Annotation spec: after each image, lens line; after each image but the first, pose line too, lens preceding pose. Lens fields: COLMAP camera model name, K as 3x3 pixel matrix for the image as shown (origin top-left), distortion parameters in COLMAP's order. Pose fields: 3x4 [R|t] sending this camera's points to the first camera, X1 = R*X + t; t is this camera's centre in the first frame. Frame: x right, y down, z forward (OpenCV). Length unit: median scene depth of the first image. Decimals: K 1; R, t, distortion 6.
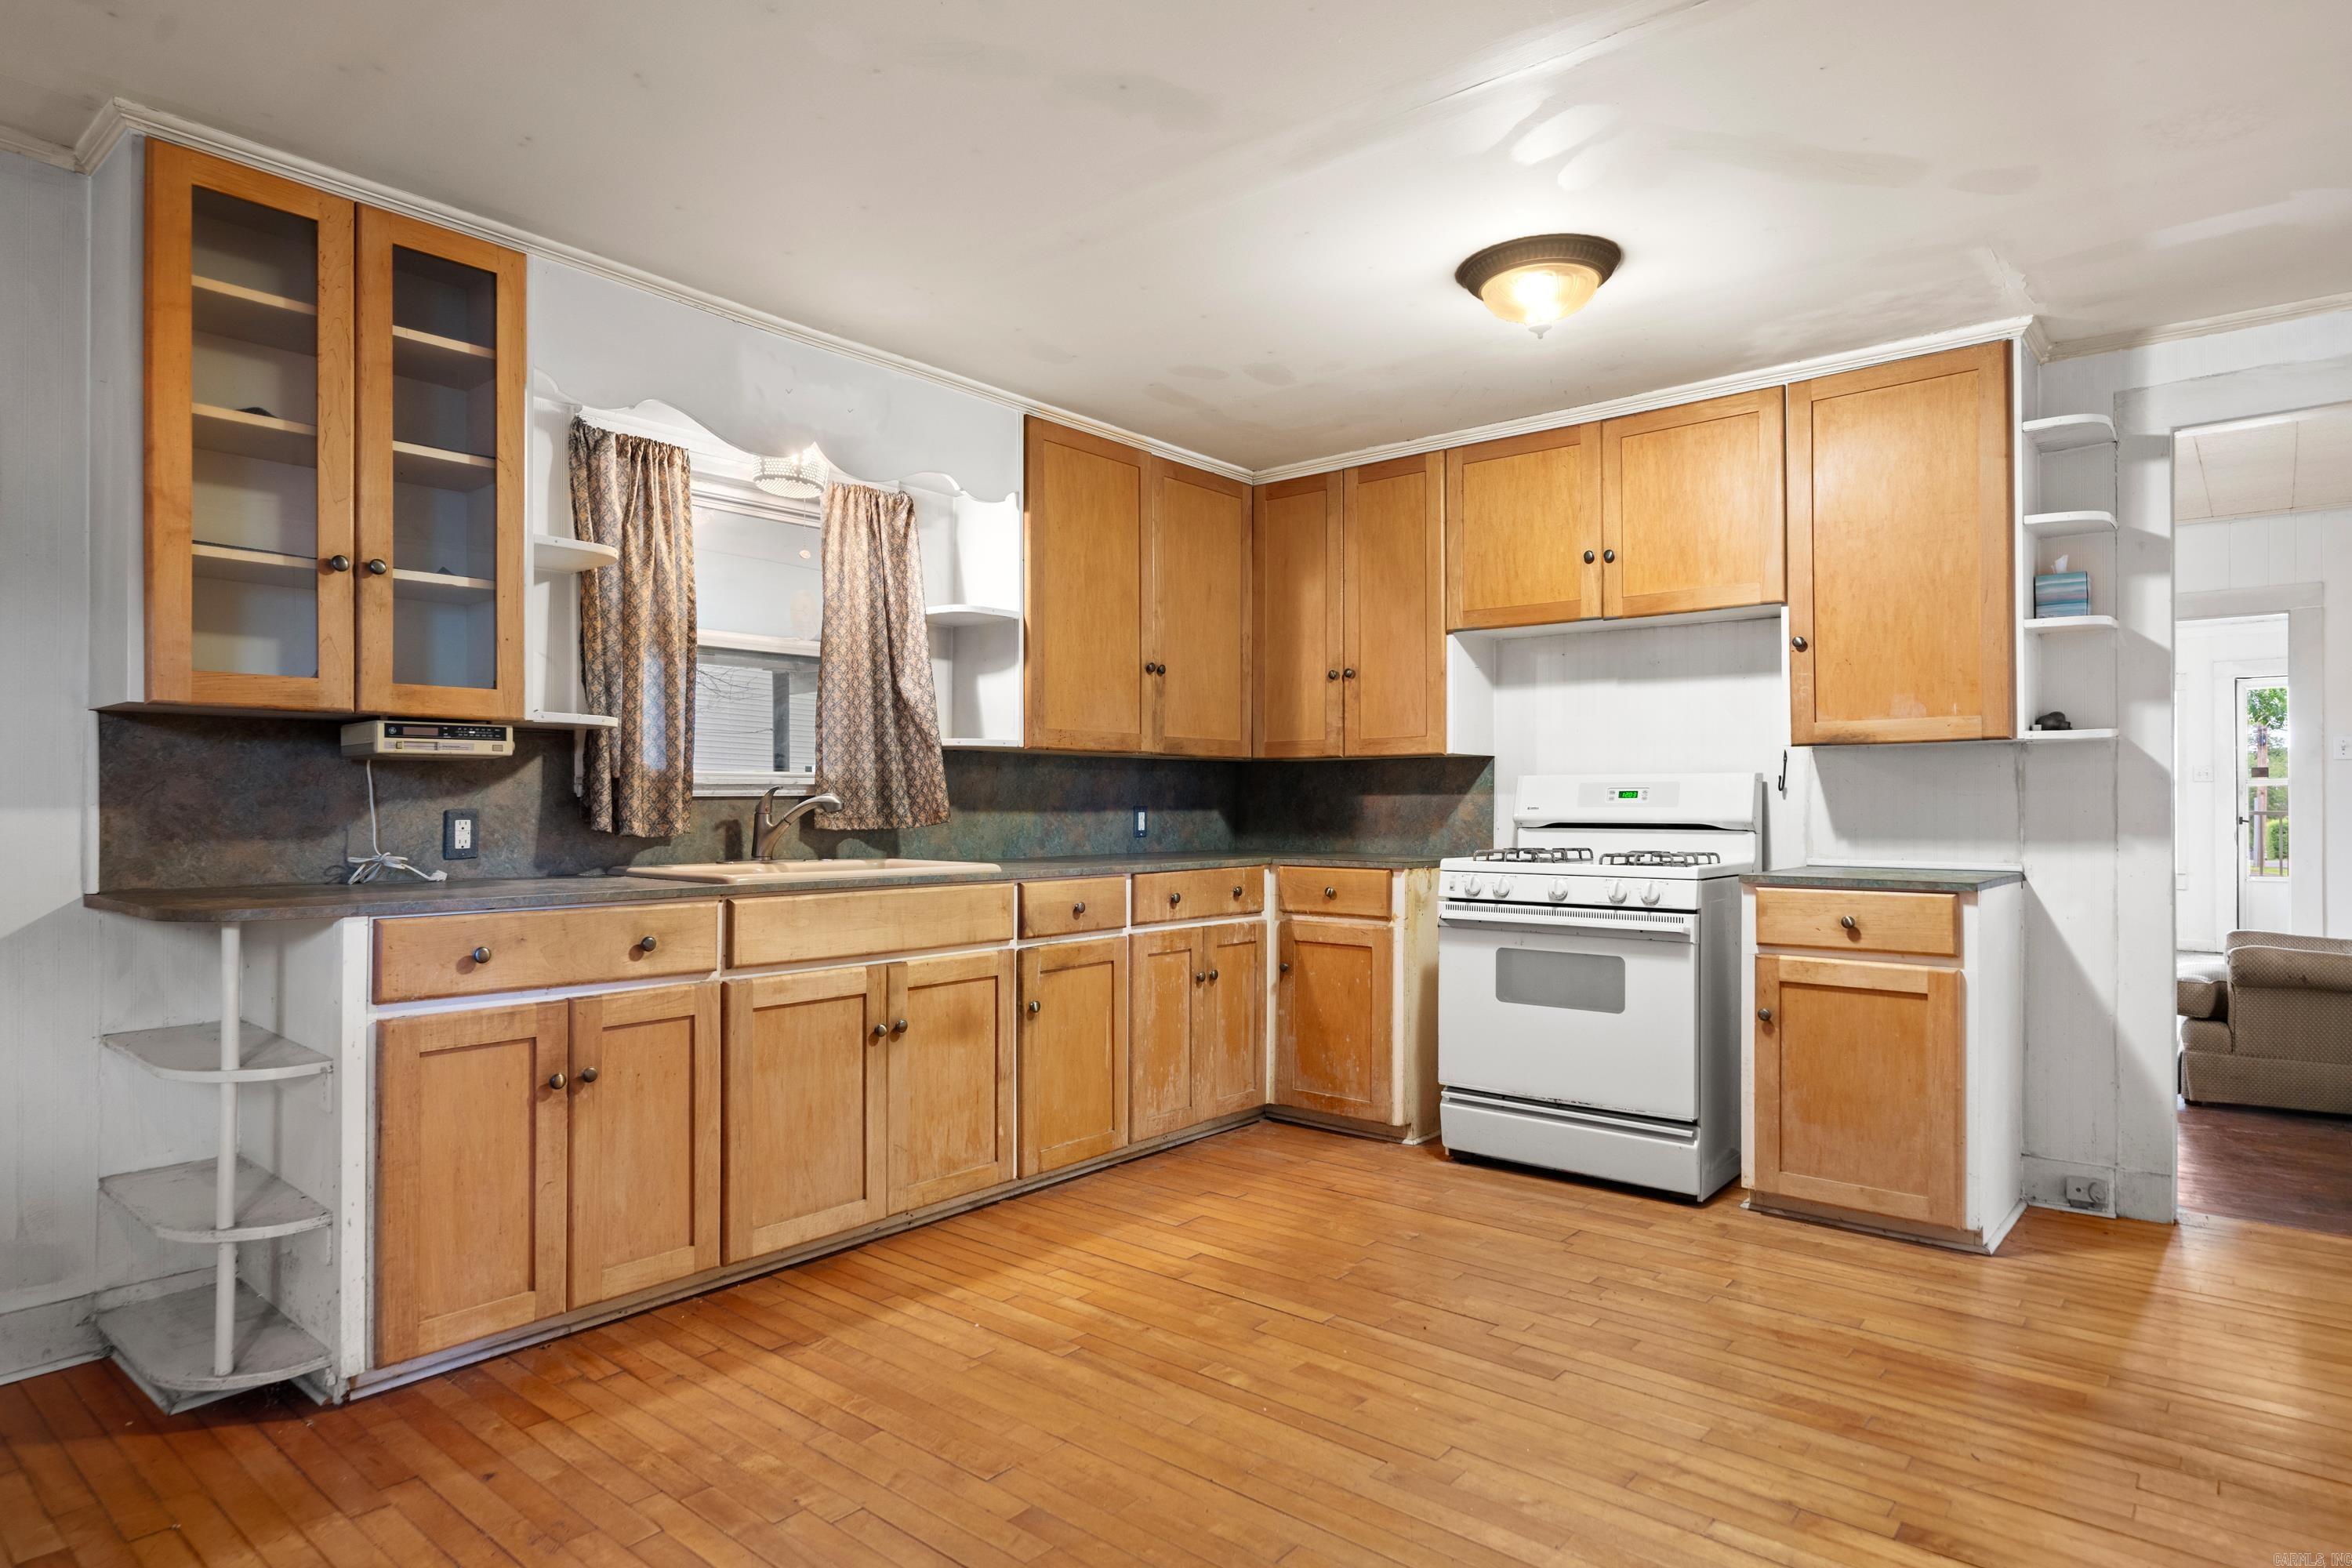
lens RADIAL K [[1320.6, 0, 1184.4], [0, 1320.6, 793.6], [0, 0, 1]] dist [0.002802, 0.000971]
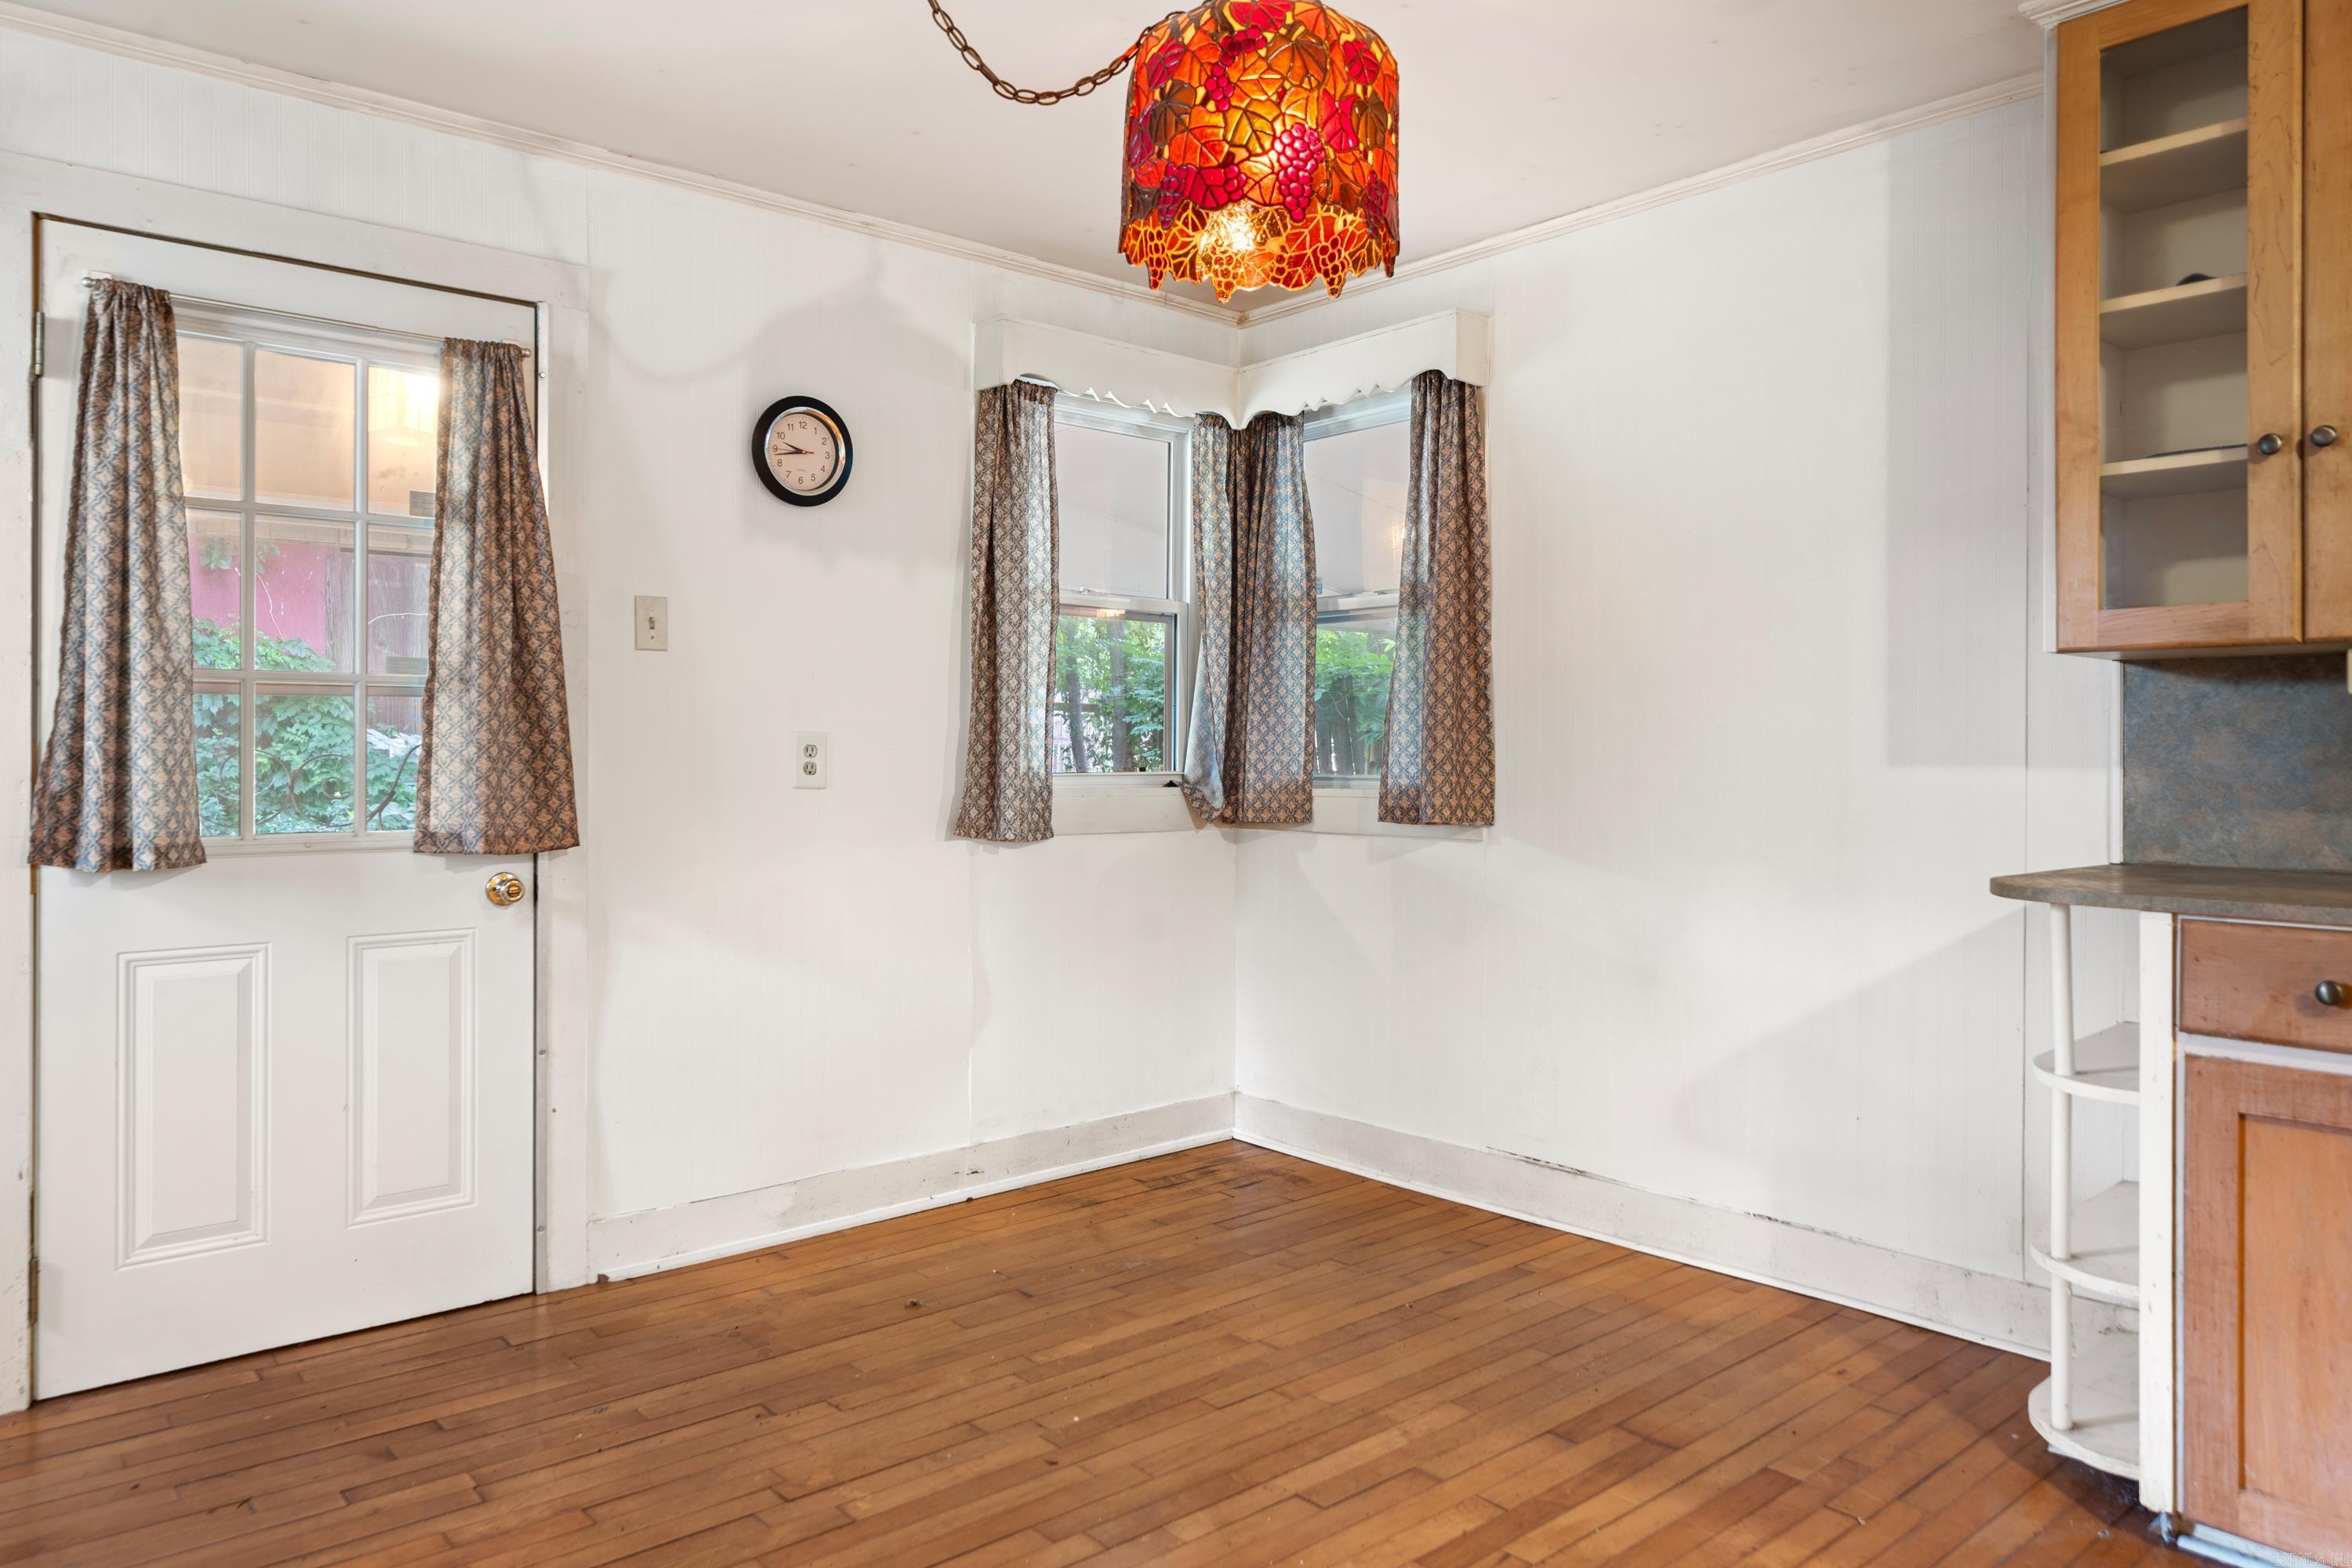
lens RADIAL K [[1569.3, 0, 1184.9], [0, 1569.3, 738.7], [0, 0, 1]] dist [0.000877, 0.003217]
pose [[-0.157213, -0.011168, -0.987502, 0.255442], [0.001051, 0.999934, -0.011476, 0.001501], [0.987564, -0.002842, -0.157191, 0.408174]]
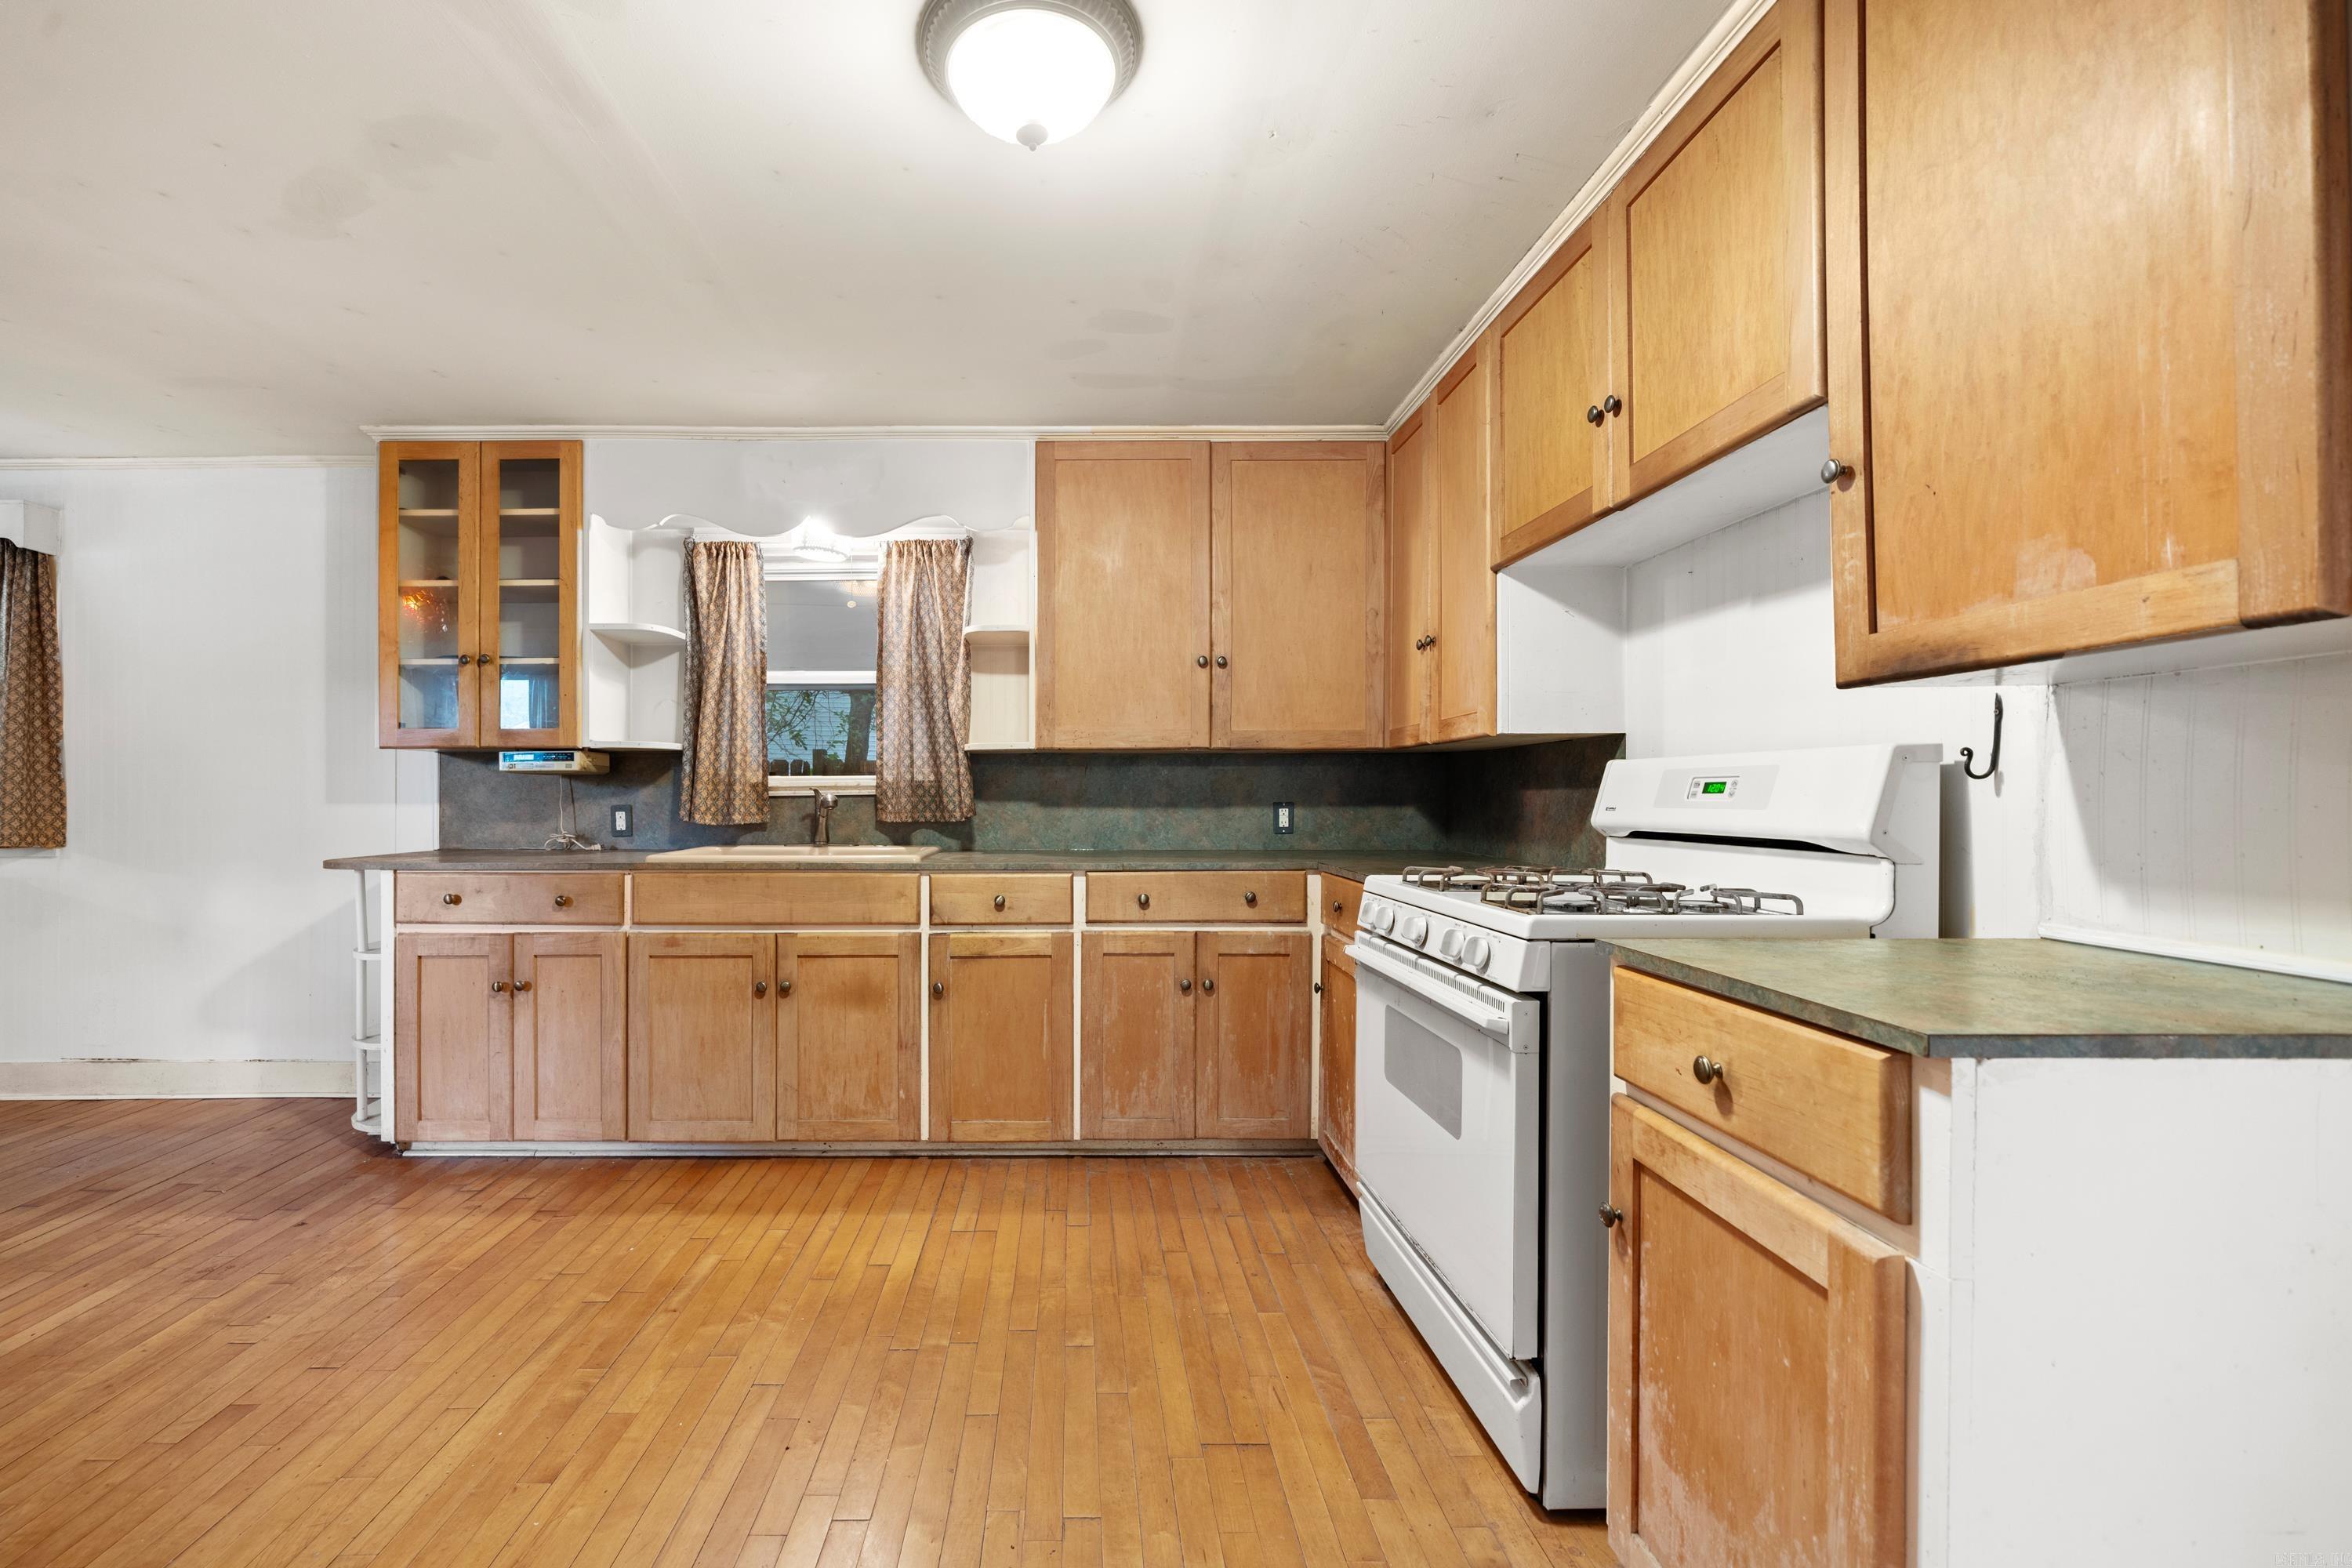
lens RADIAL K [[975.3, 0, 1067.0], [0, 975.3, 793.3], [0, 0, 1]] dist [-0.000090, 0.000071]
pose [[0.636748, -0.003416, -0.771065, 0.616597], [0.008403, 0.999962, 0.002509, -0.000403], [0.771026, -0.008076, 0.636752, 0.611602]]
